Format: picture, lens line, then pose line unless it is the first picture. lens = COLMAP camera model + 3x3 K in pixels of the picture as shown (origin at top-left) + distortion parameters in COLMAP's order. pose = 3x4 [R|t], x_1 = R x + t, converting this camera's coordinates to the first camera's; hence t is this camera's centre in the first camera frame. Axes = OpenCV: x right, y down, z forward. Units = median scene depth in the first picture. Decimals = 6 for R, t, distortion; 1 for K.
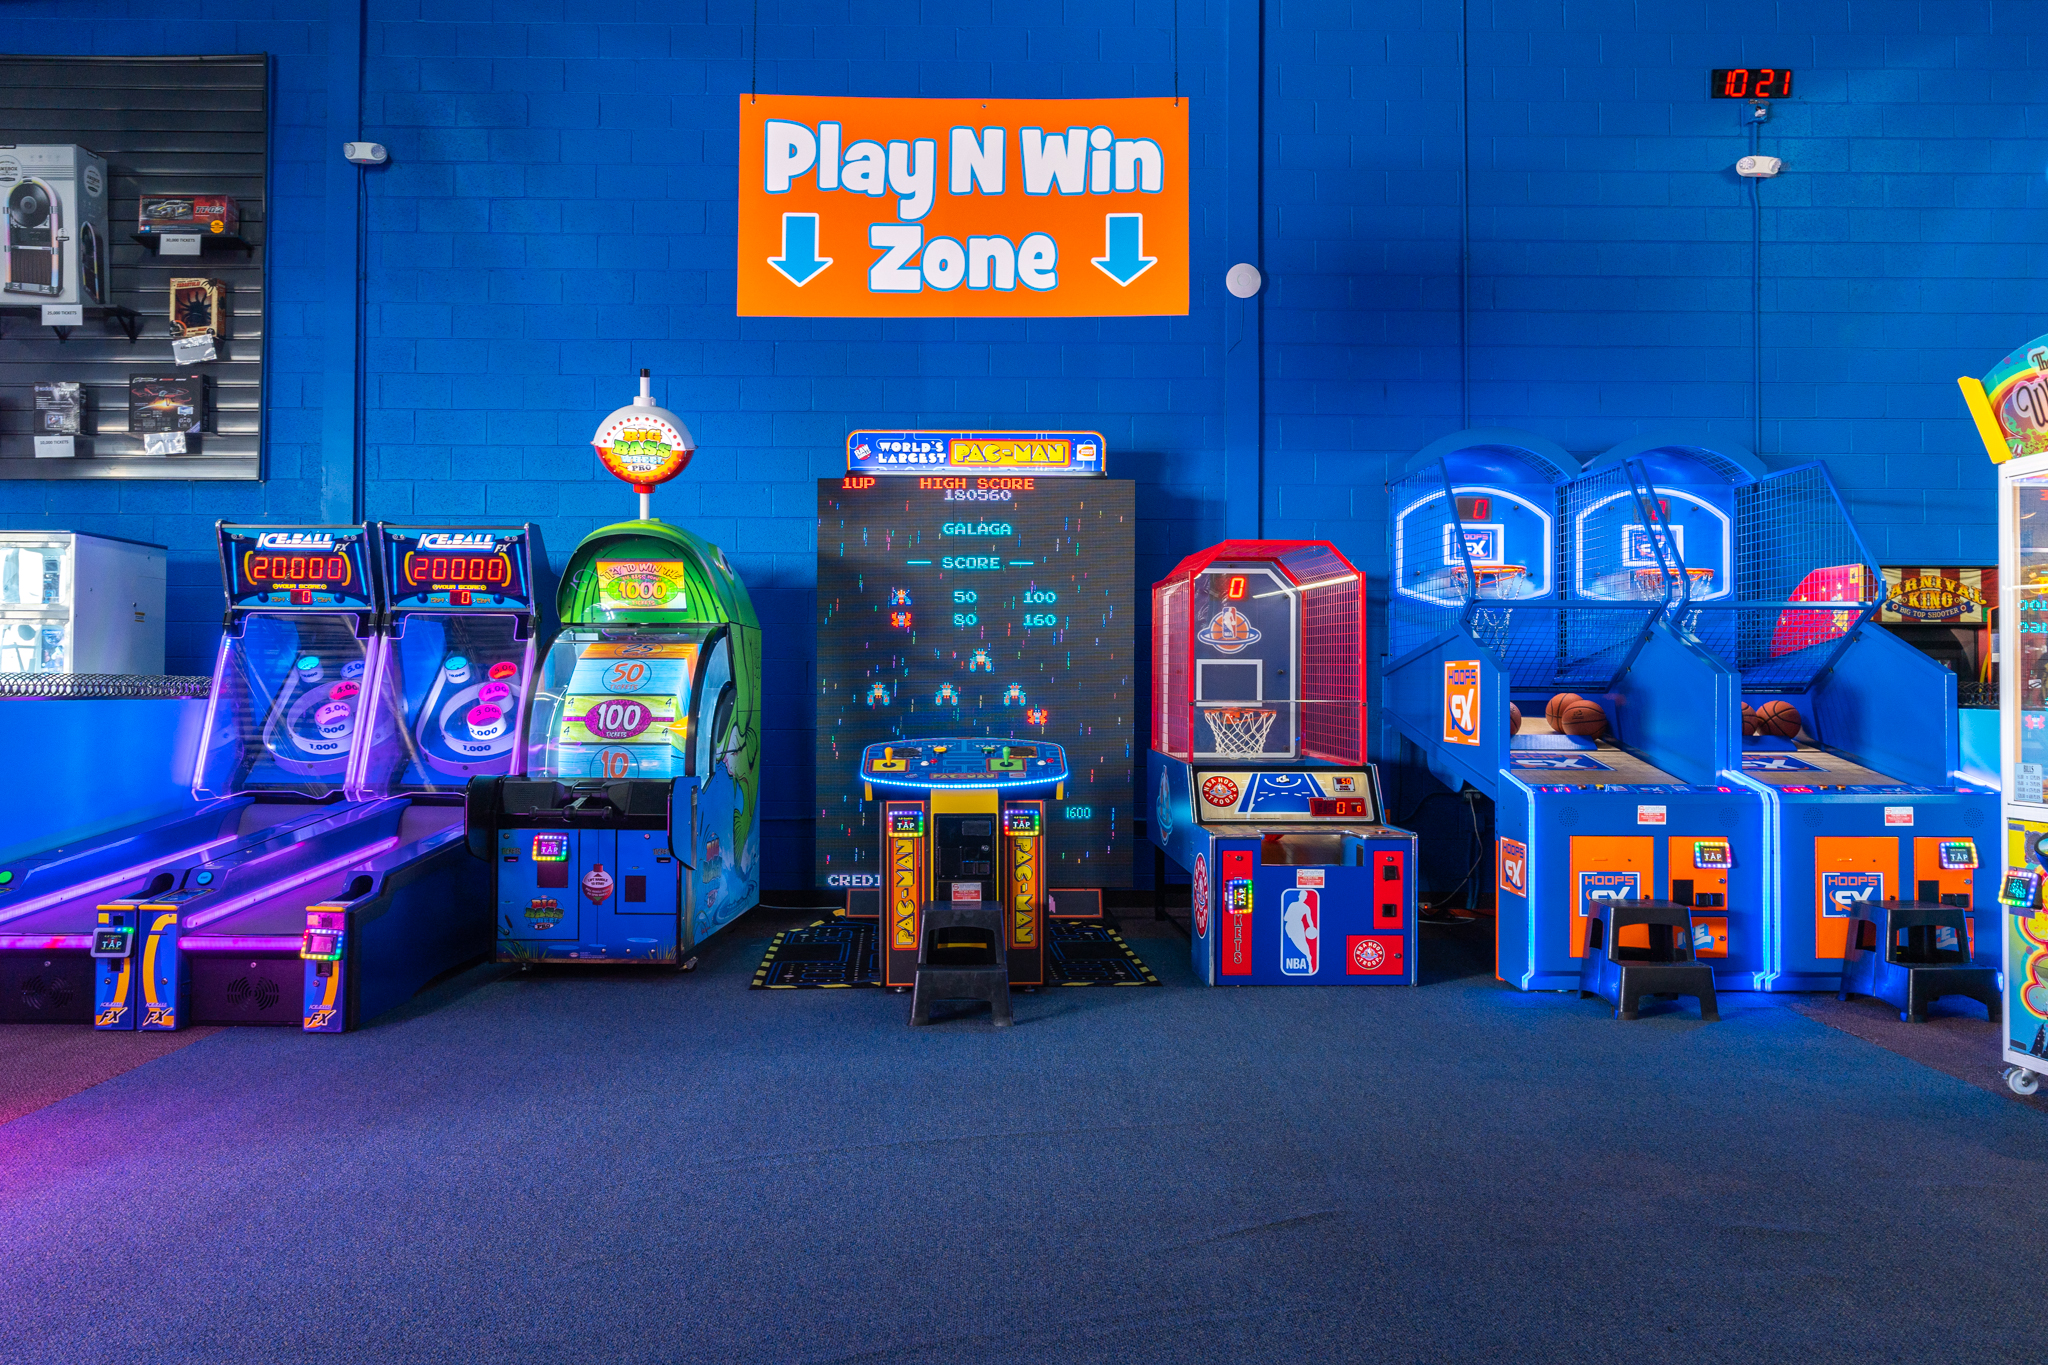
lens RADIAL K [[1444.5, 0, 1024.0], [0, 1444.5, 682.5], [0, 0, 1]] dist [-0.003375, -0.003056]
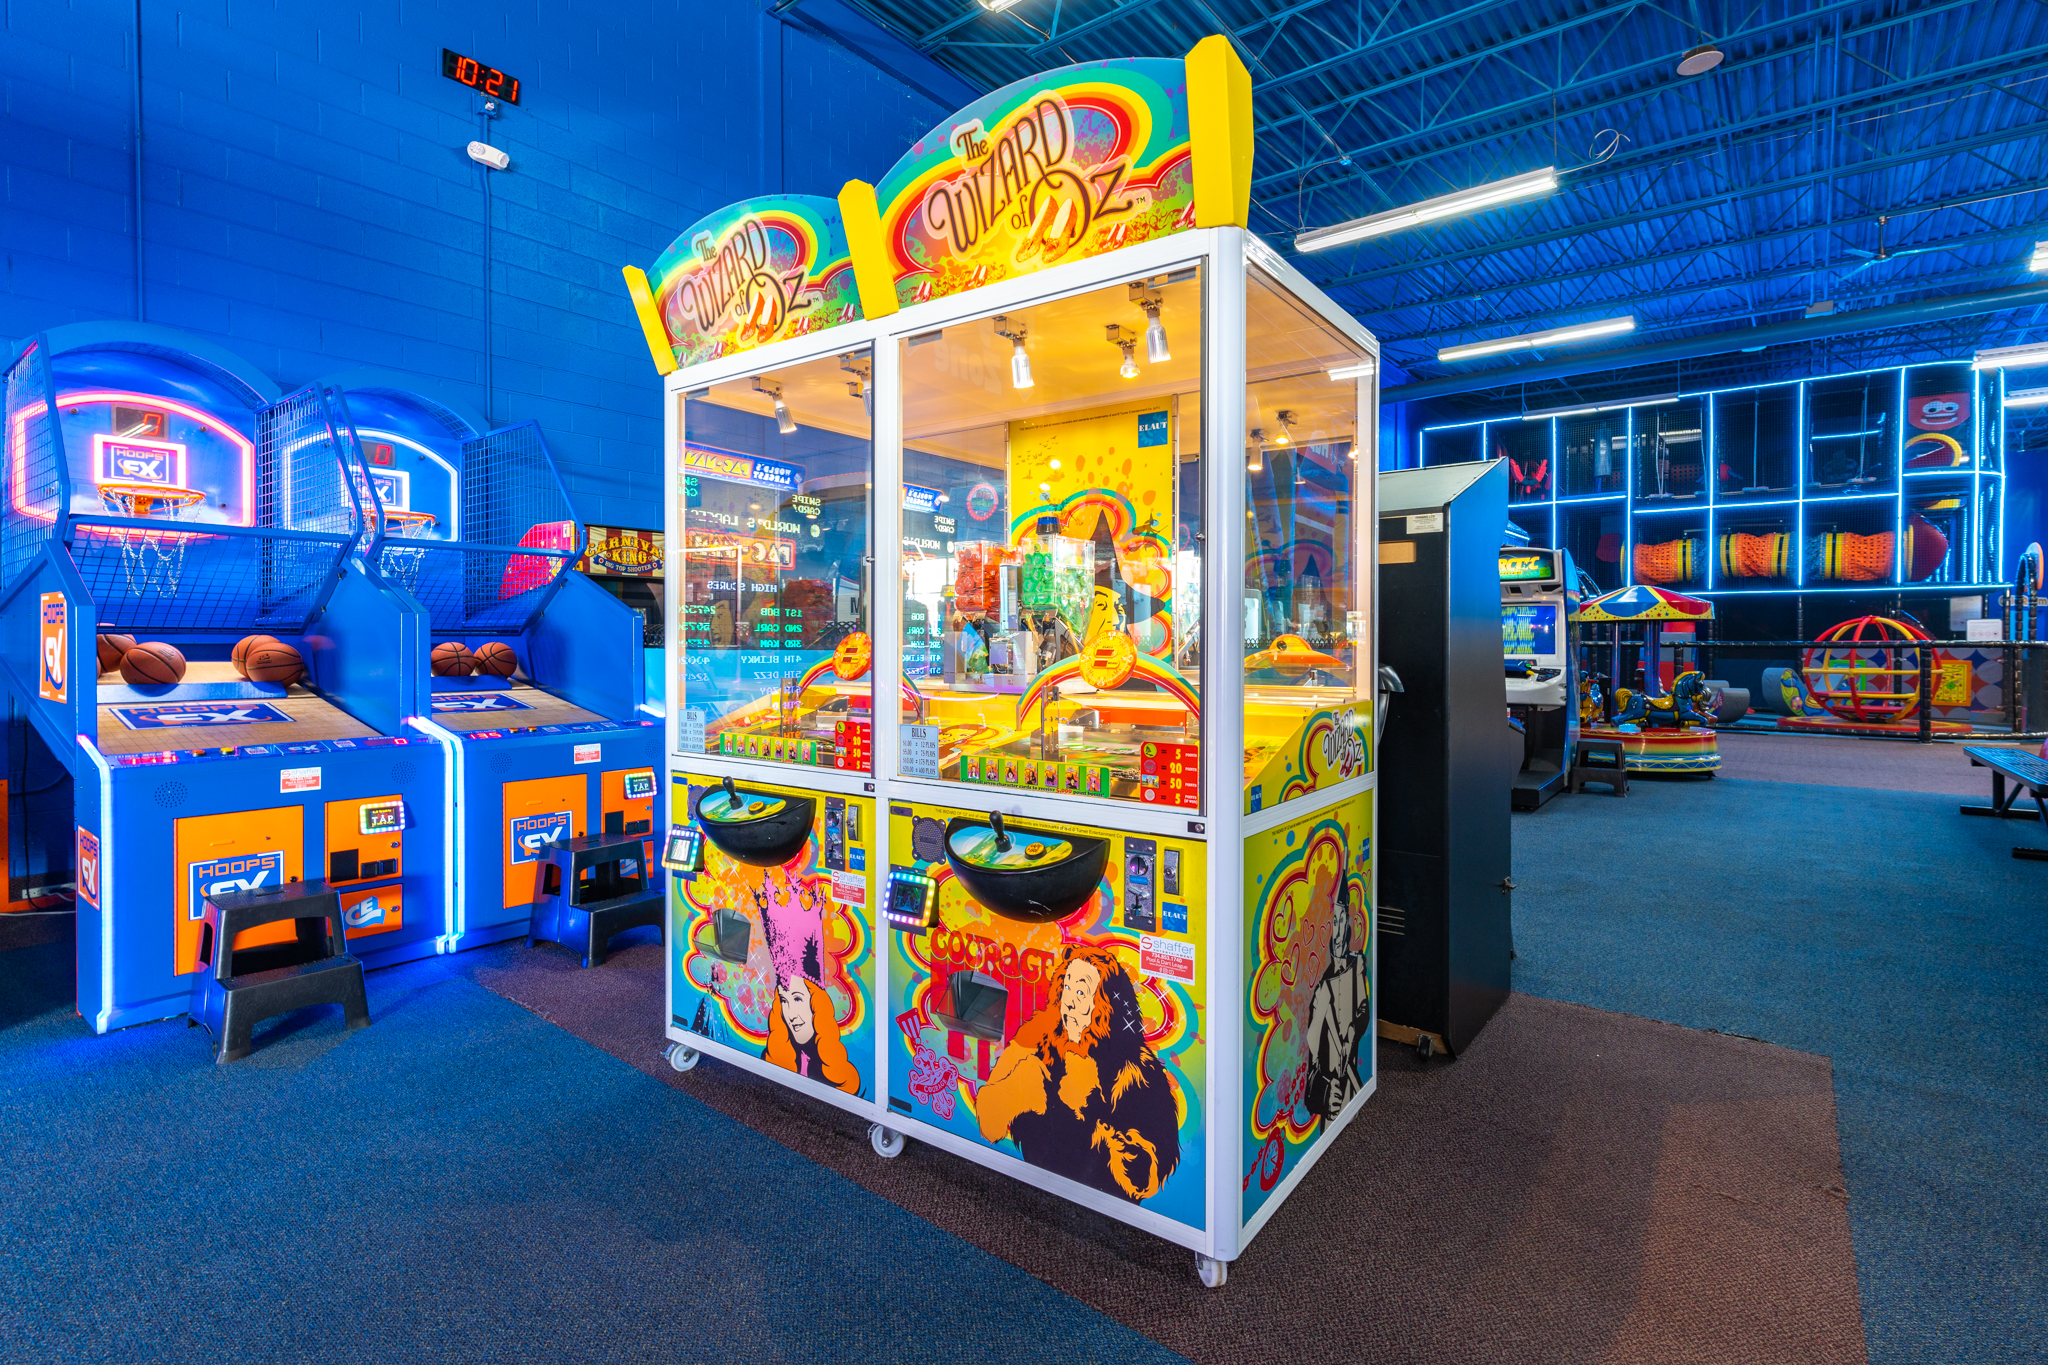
lens RADIAL K [[1012.8, 0, 1027.2], [0, 1012.8, 629.2], [0, 0, 1]] dist [0.027869, -0.000484]
pose [[0.610090, 0.005238, 0.792315, 0.215680], [-0.004368, 0.999985, -0.003248, 0.004889], [-0.792320, -0.001479, 0.610104, 0.299741]]
